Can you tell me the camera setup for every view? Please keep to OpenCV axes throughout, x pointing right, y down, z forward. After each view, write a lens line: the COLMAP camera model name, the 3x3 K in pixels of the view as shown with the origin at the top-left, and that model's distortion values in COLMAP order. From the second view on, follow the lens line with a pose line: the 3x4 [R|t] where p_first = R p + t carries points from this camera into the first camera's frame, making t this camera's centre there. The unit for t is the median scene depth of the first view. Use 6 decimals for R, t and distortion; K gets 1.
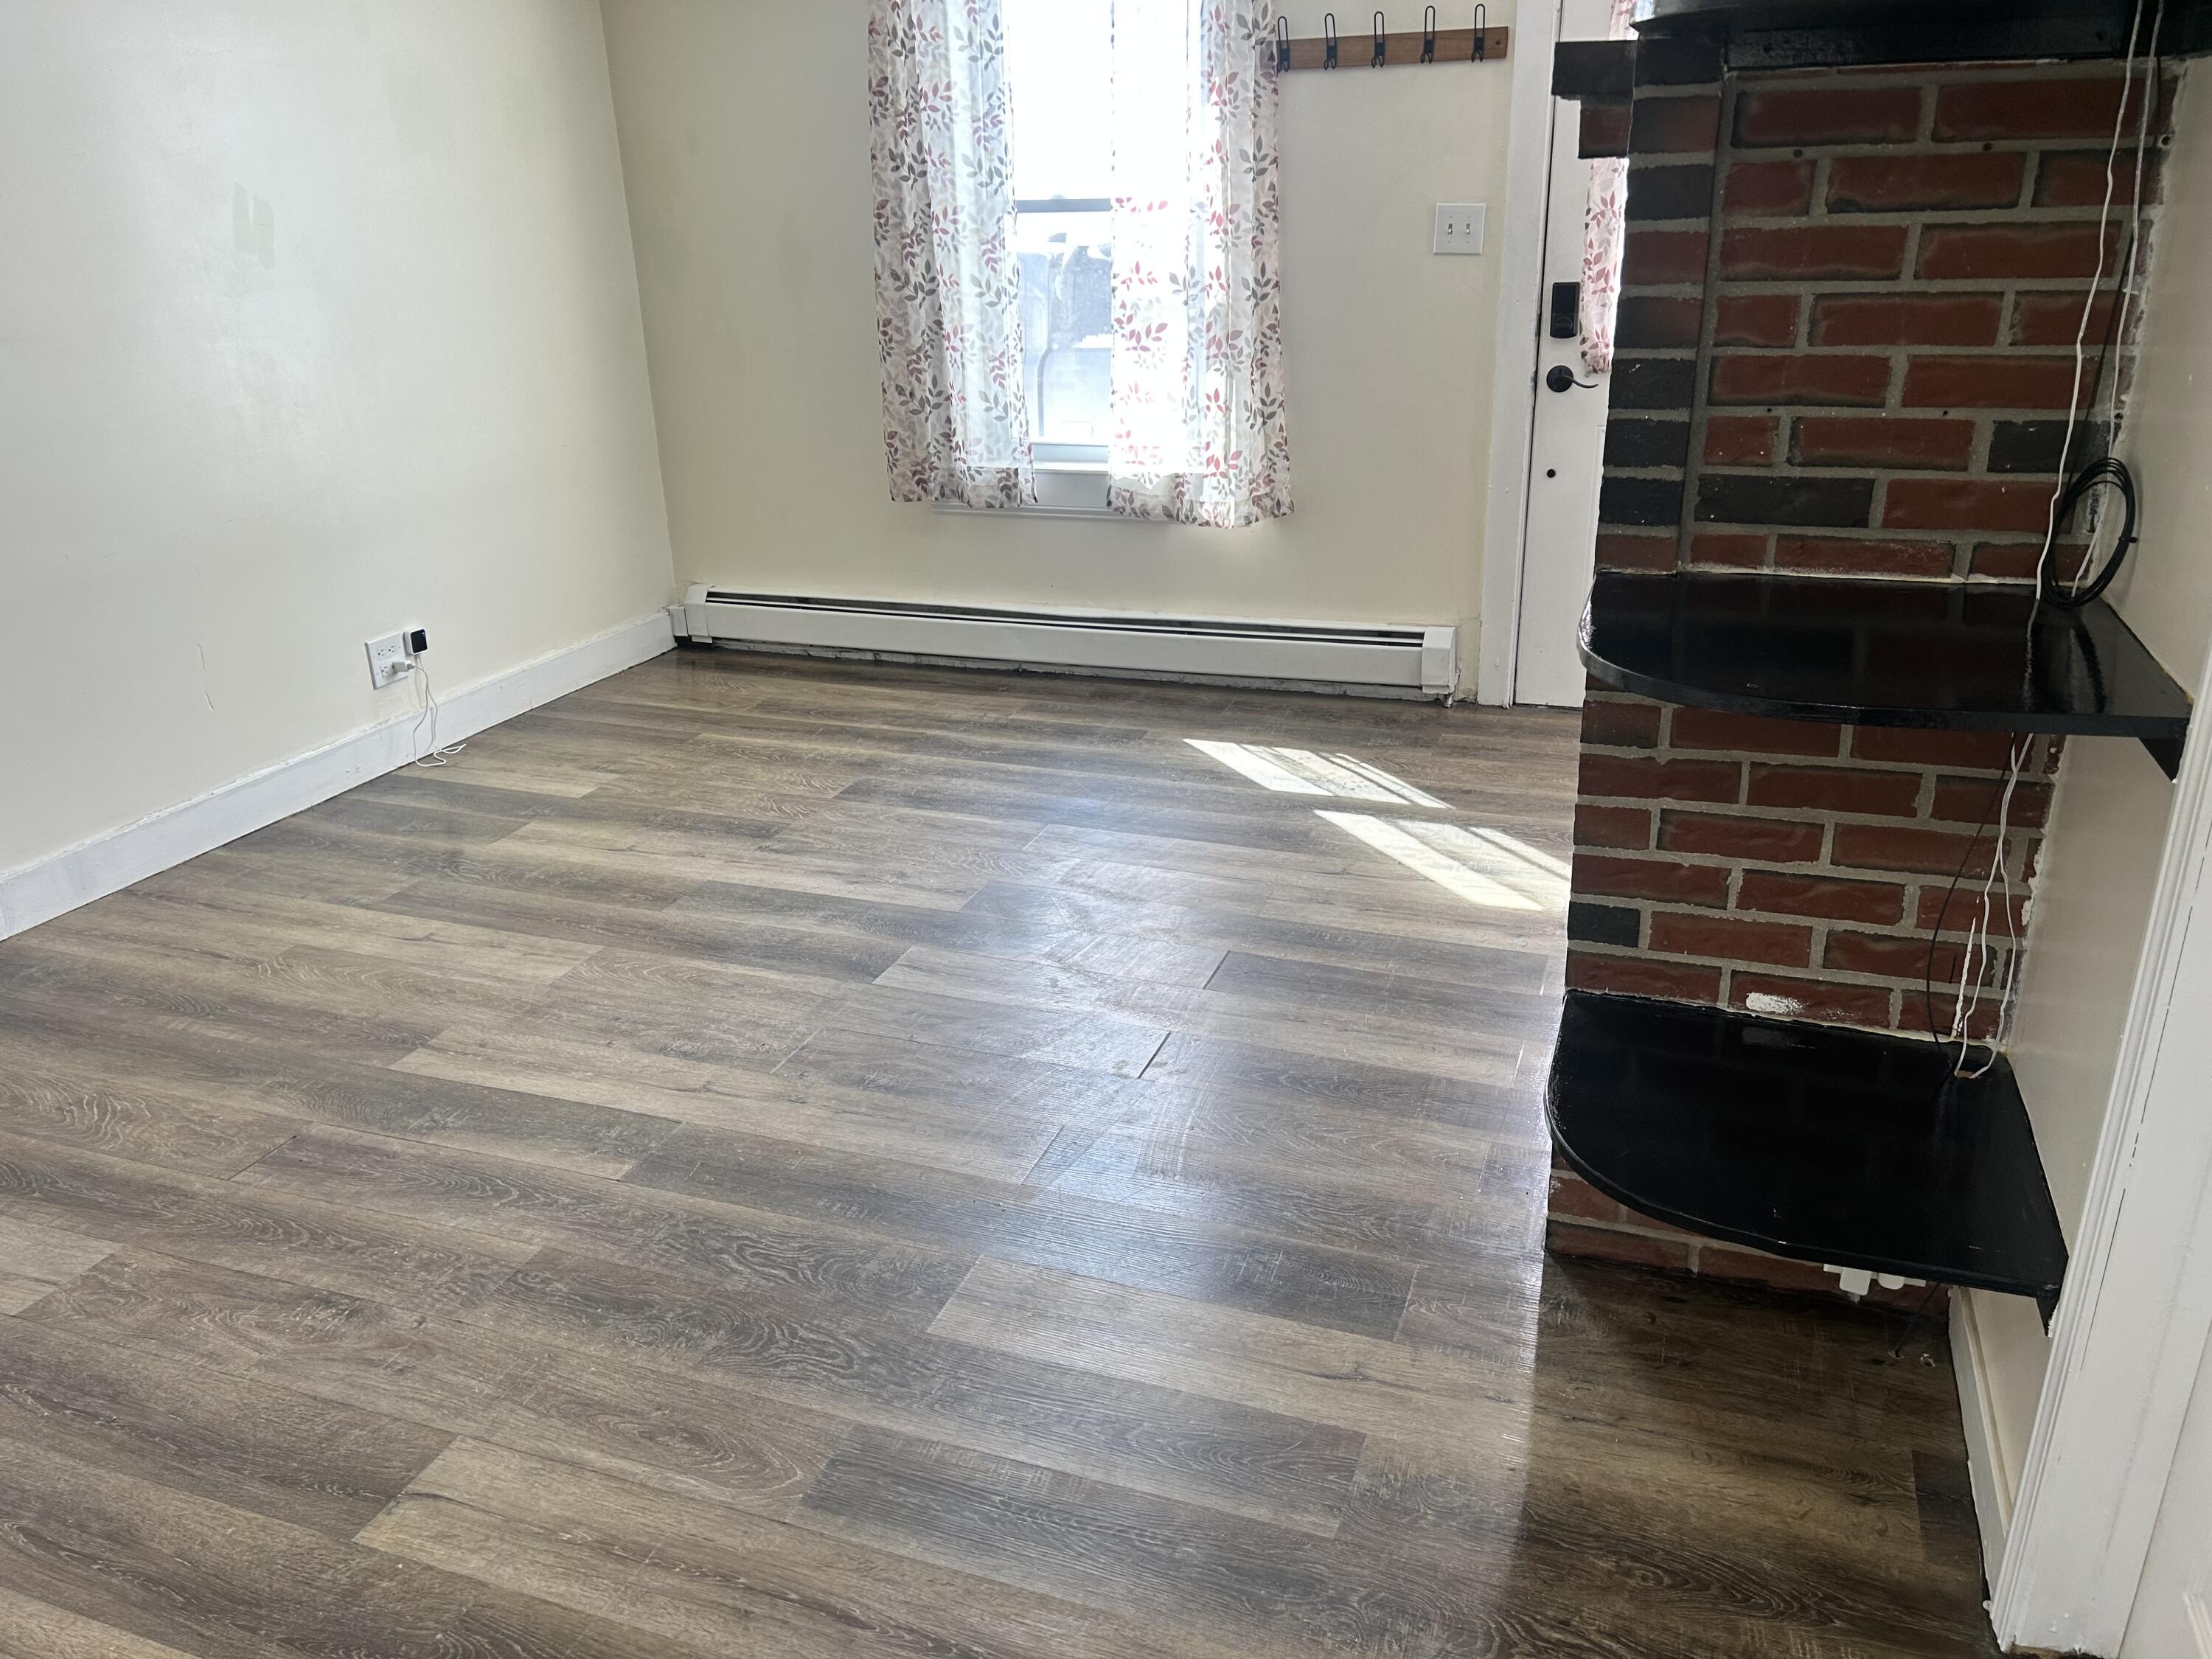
lens RADIAL K [[1654.0, 0, 1103.8], [0, 1654.0, 836.7], [0, 0, 1]] dist [0.062726, -0.066450]
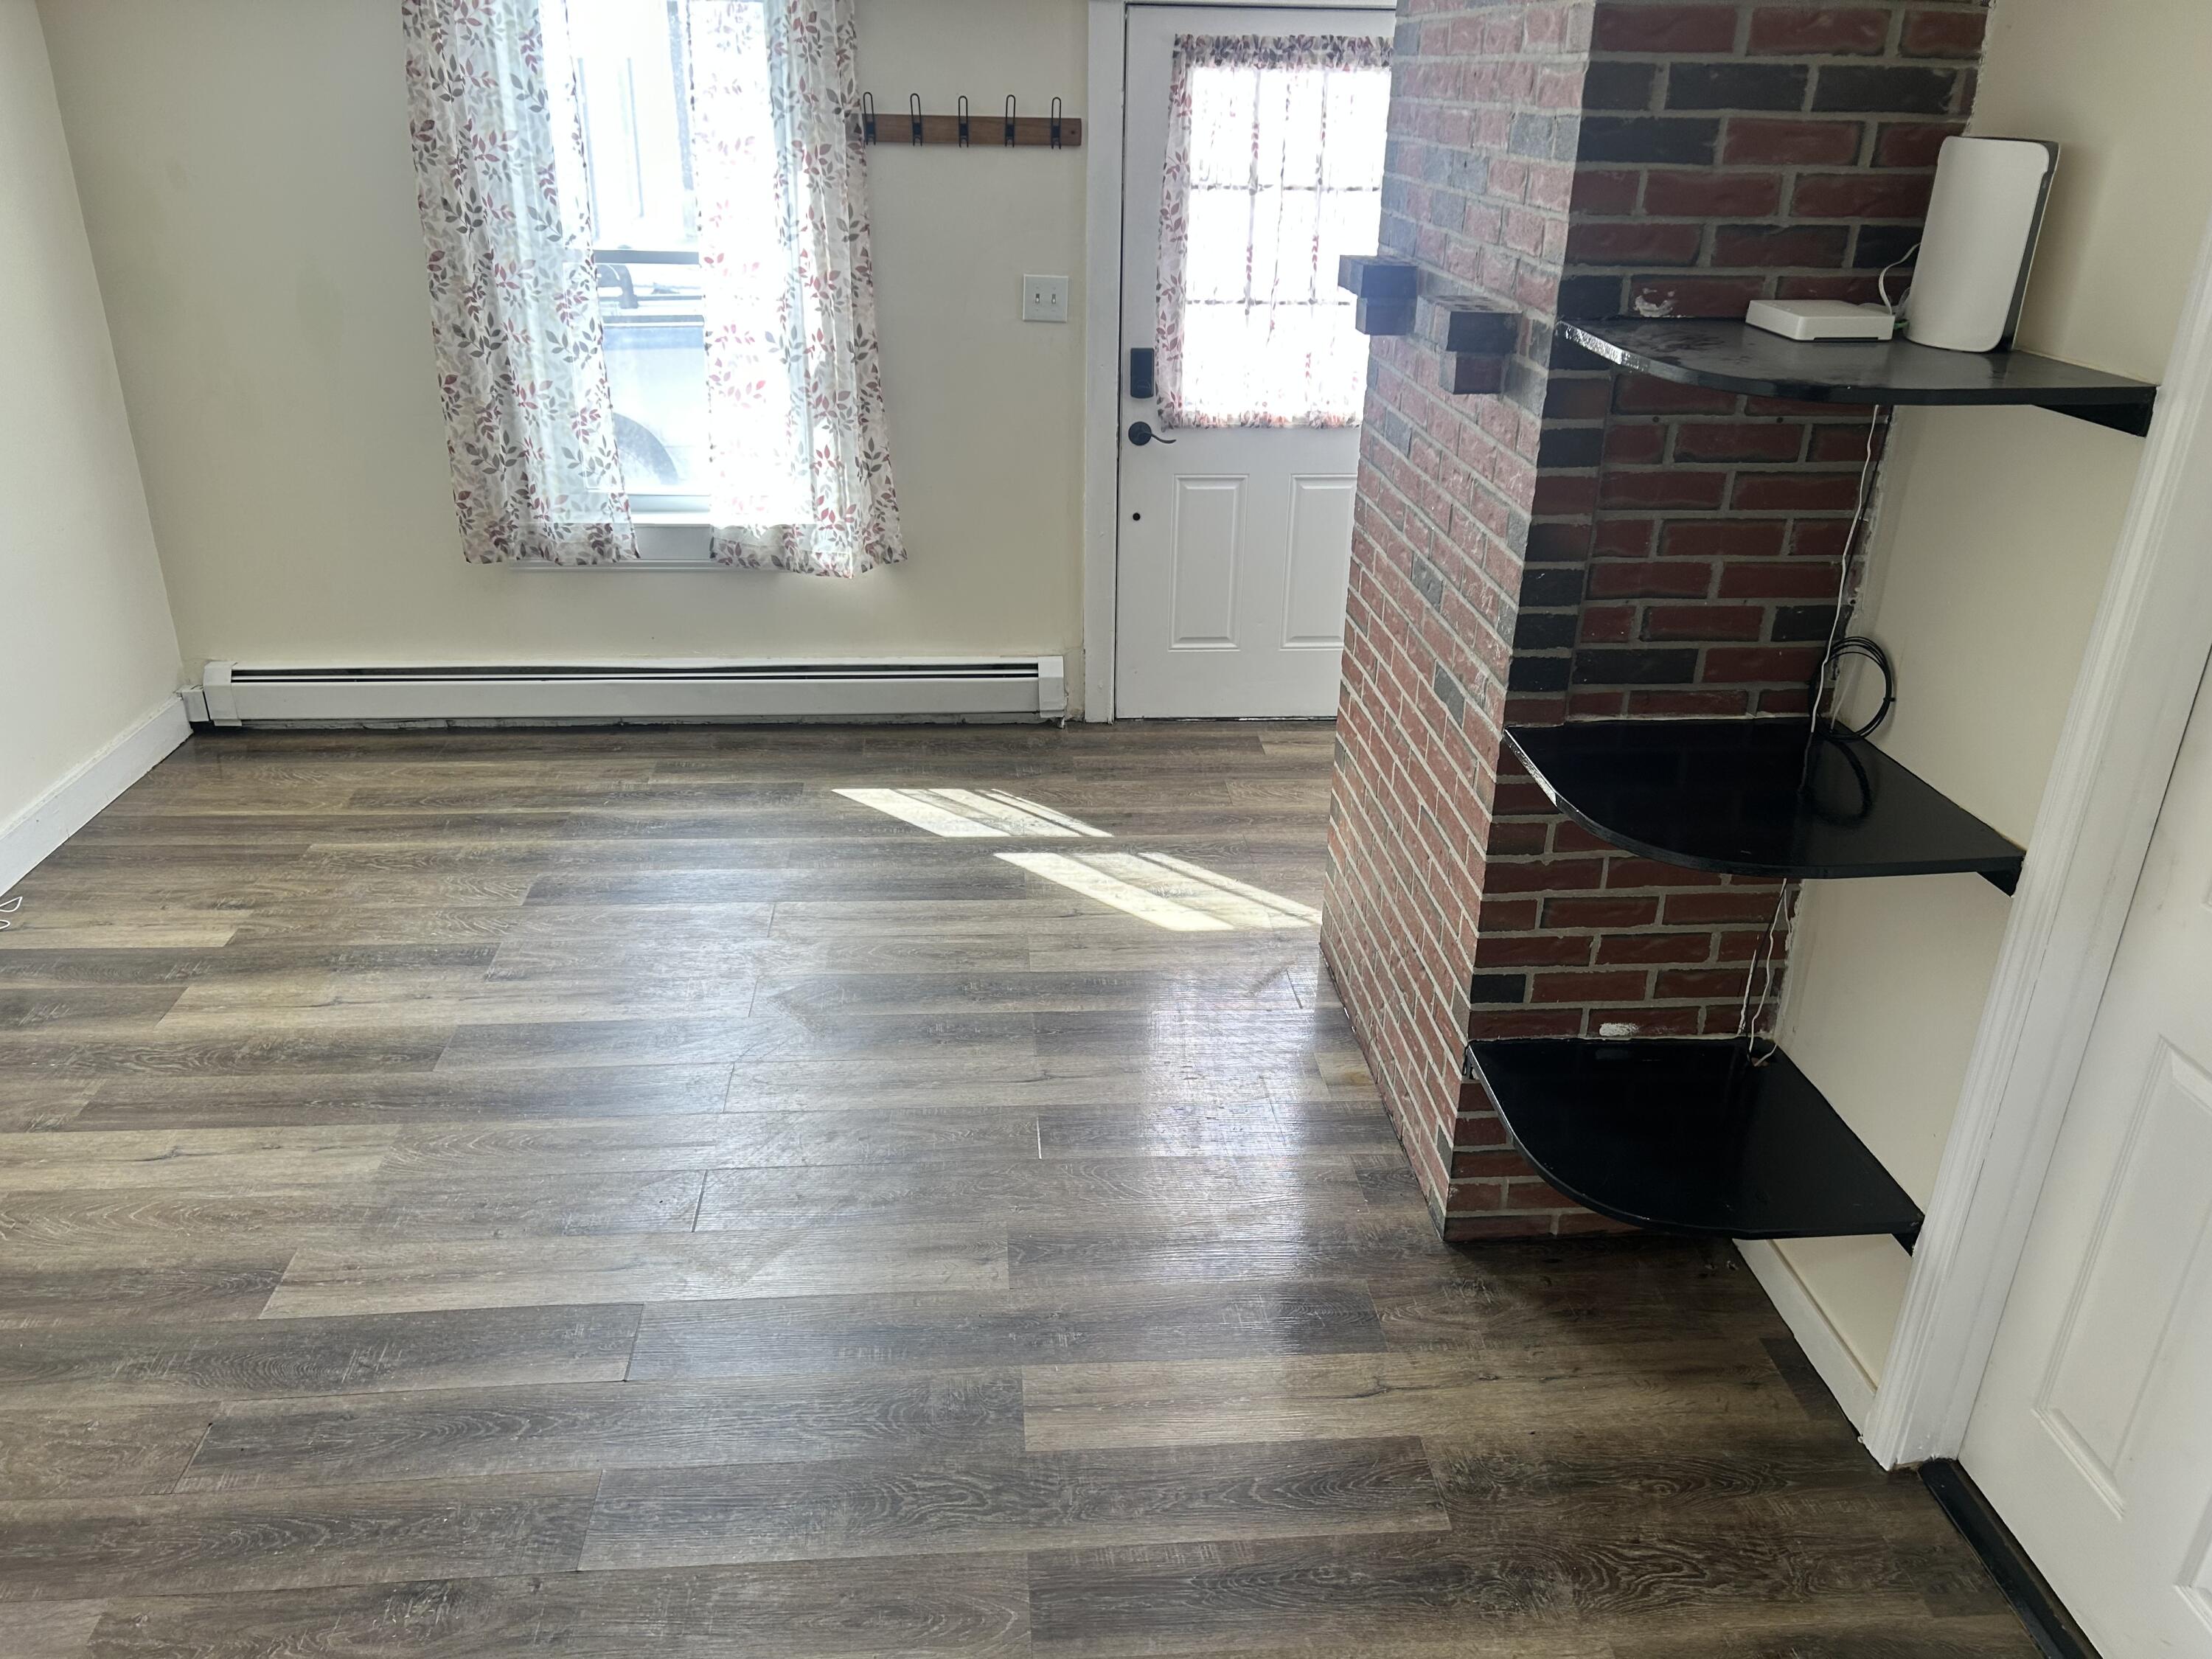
lens RADIAL K [[1654.0, 0, 1101.9], [0, 1654.0, 828.8], [0, 0, 1]] dist [0.062726, -0.066450]
pose [[0.907605, -0.133926, 0.397890, -0.242948], [0.112760, 0.990692, 0.076247, -0.104725], [-0.404398, -0.024336, 0.914259, -0.015718]]
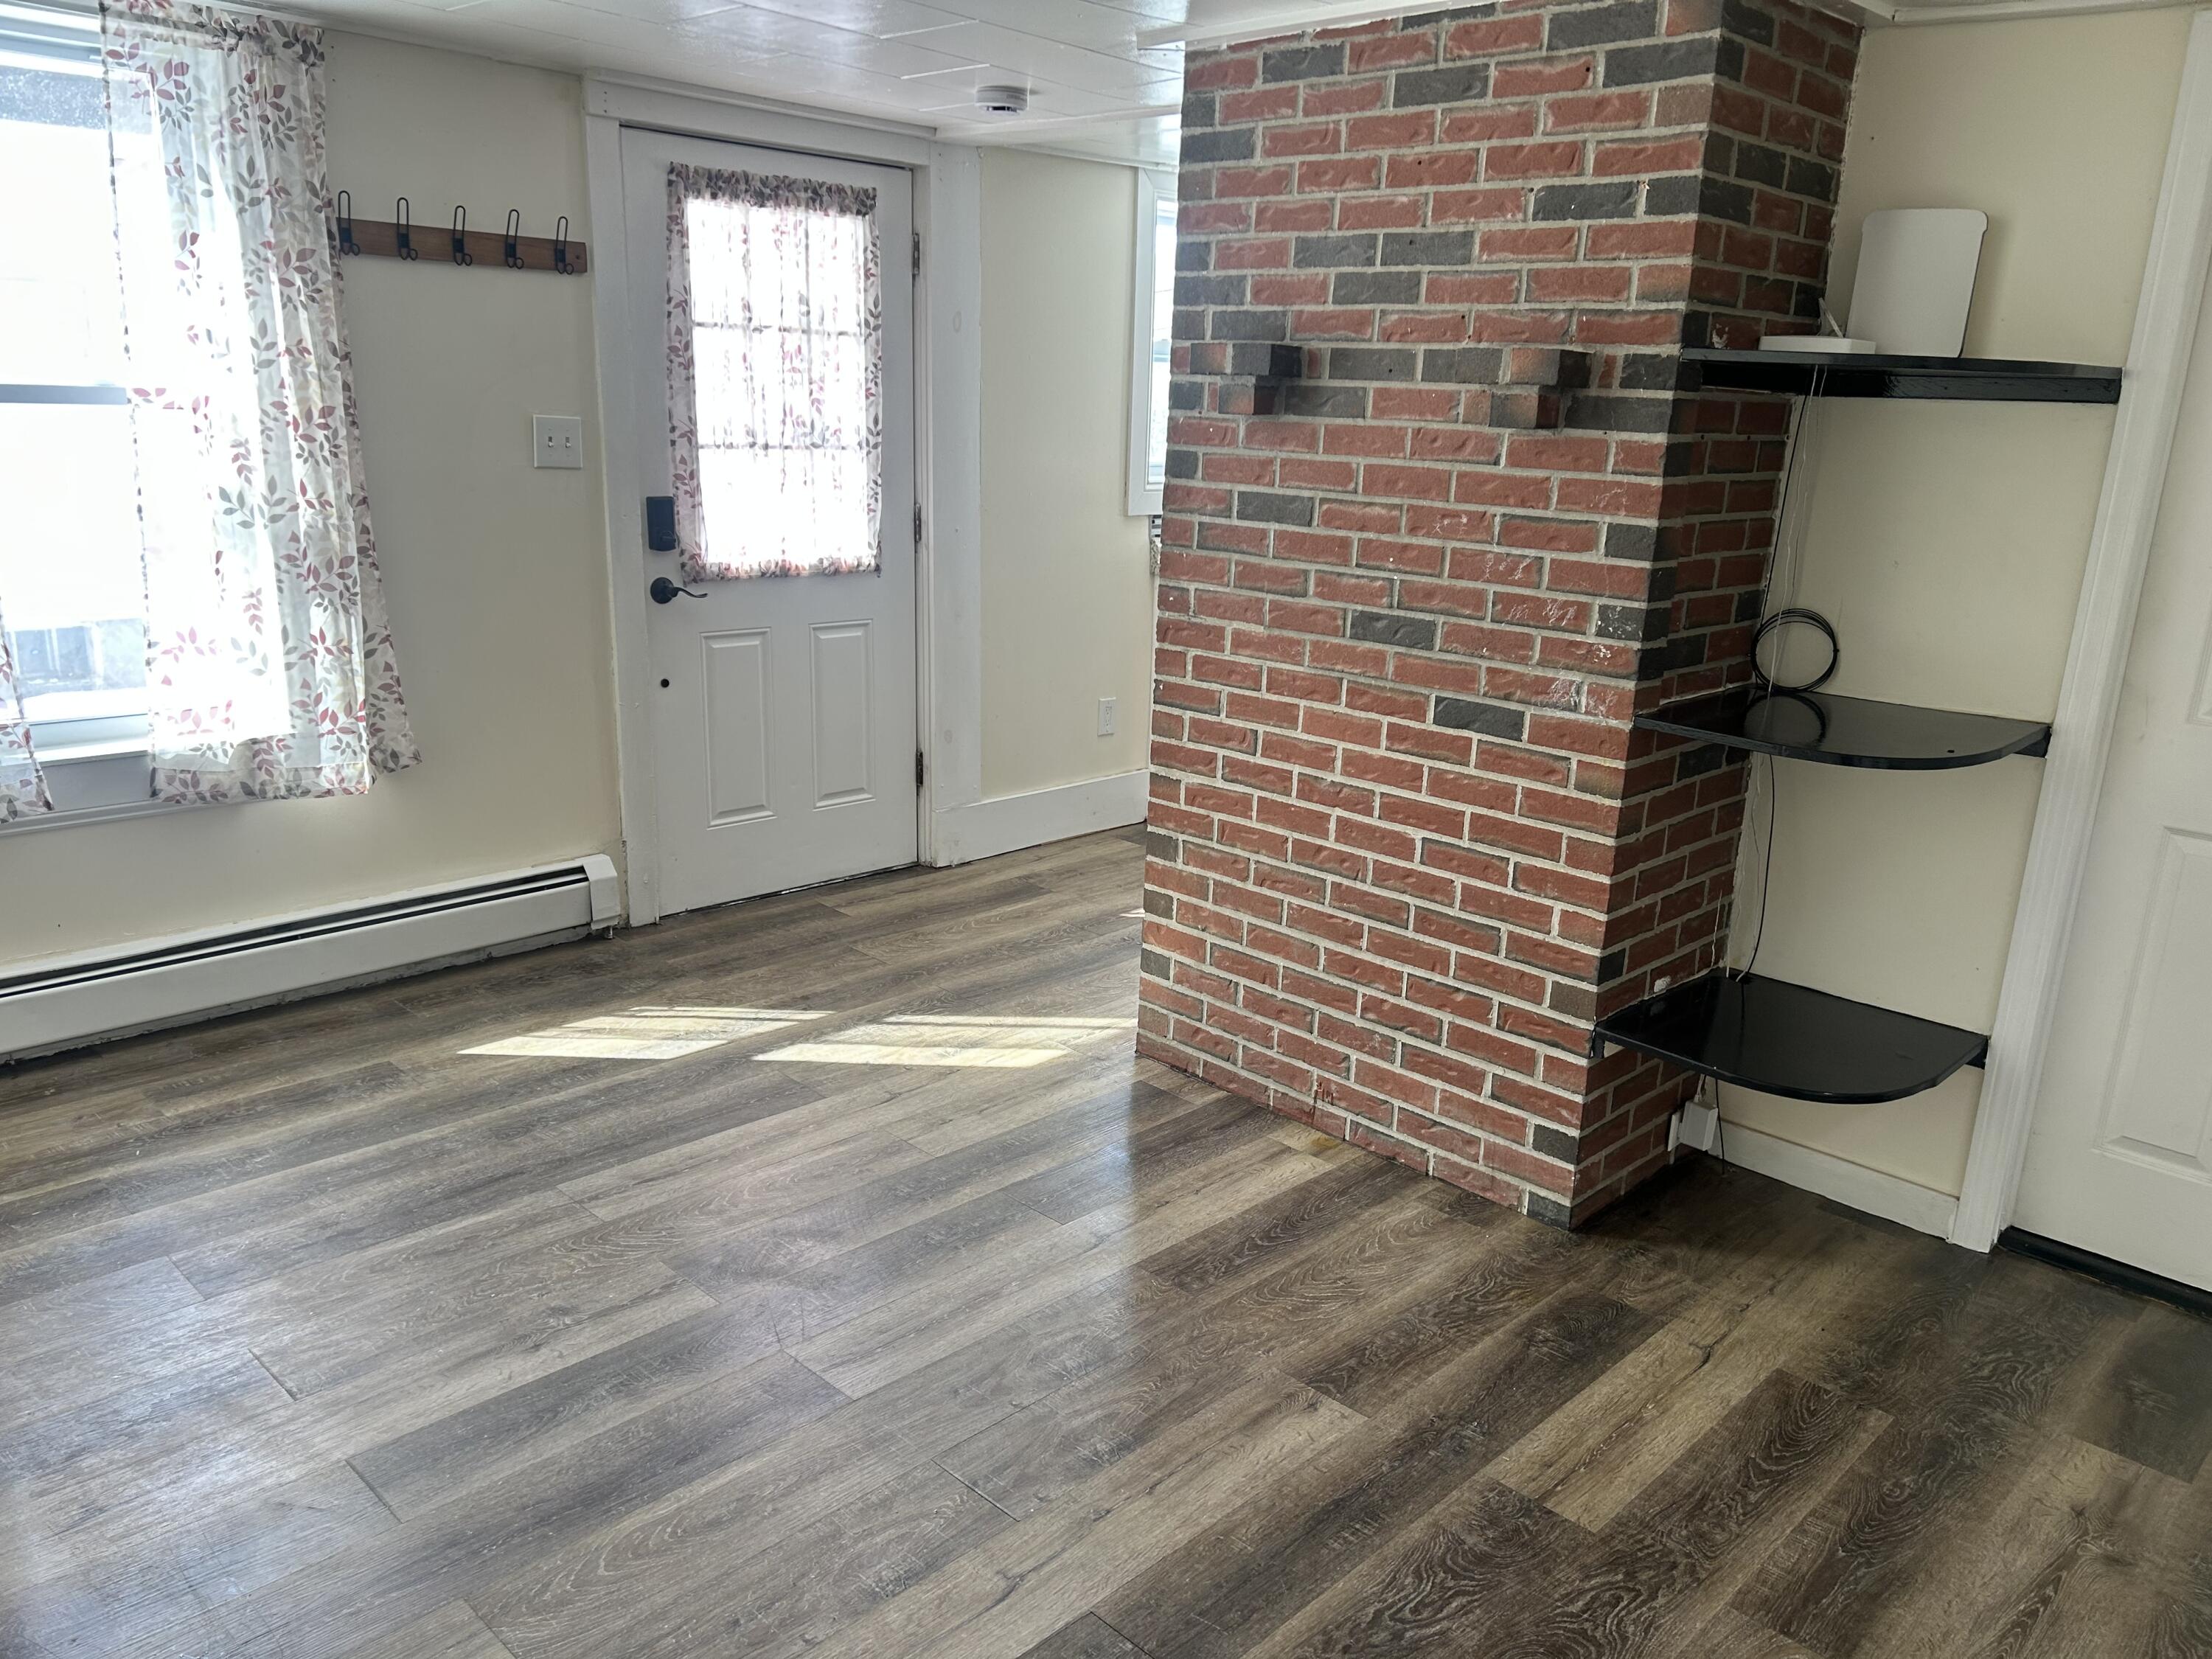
lens RADIAL K [[1654.0, 0, 1075.7], [0, 1654.0, 850.1], [0, 0, 1]] dist [0.062726, -0.066450]
pose [[0.411883, -0.205775, 0.887699, -0.572961], [0.284714, 0.954458, 0.089146, -0.152672], [-0.865616, 0.216023, 0.451712, 0.391522]]
